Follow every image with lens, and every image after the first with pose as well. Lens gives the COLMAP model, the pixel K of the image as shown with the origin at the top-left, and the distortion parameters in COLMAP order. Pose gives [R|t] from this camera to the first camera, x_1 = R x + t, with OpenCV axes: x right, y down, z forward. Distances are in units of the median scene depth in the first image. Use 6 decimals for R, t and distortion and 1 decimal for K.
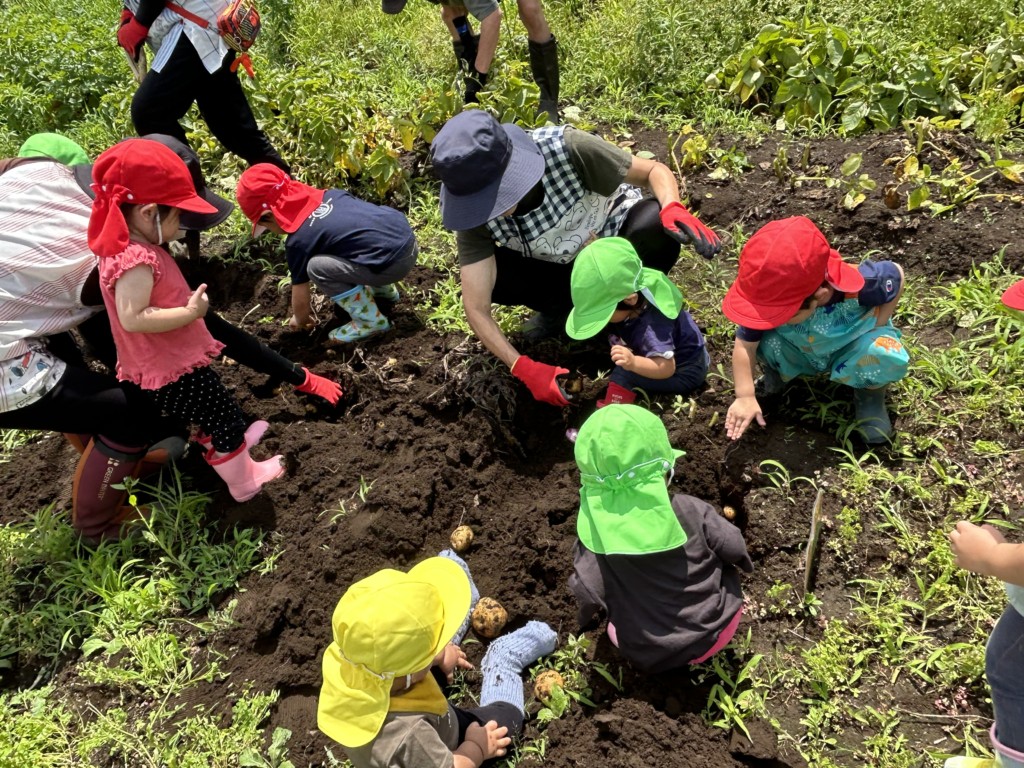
lens RADIAL K [[735.6, 0, 512.2], [0, 735.6, 384.0], [0, 0, 1]] dist [-0.009149, -0.001059]
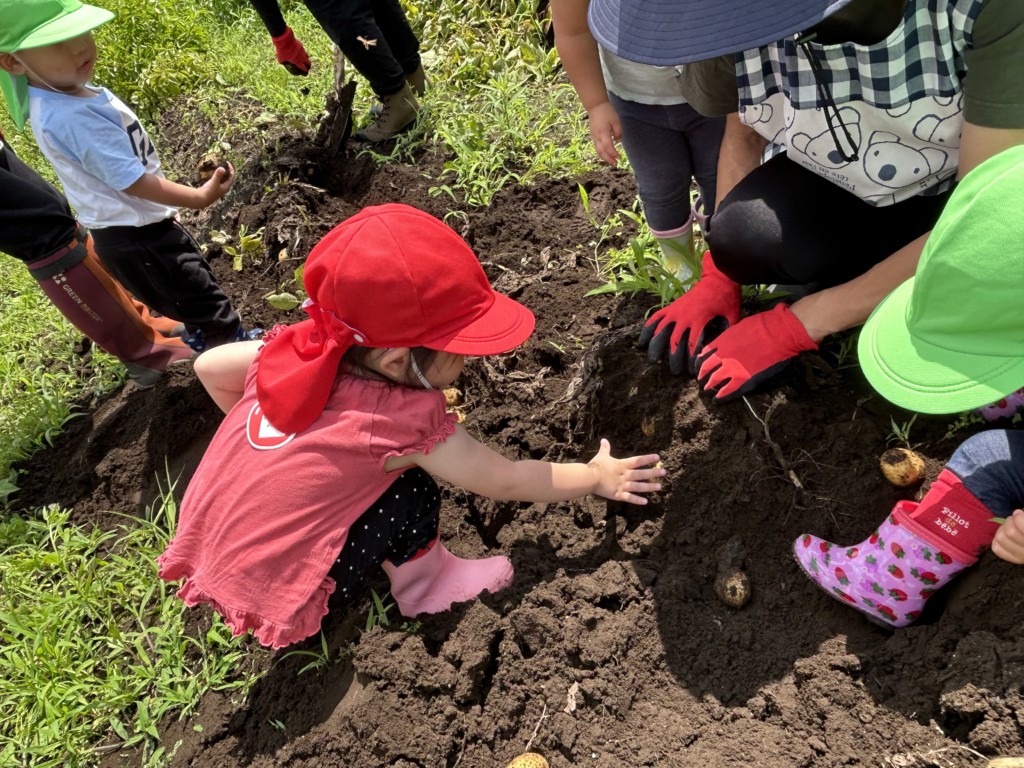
lens RADIAL K [[735.6, 0, 511.4], [0, 735.6, 385.0], [0, 0, 1]] dist [-0.009149, -0.001059]
pose [[0.925151, 0.112697, -0.362485, 0.050605], [-0.063028, 0.987263, 0.146076, -0.084195], [0.374331, -0.112296, 0.920471, 0.472402]]
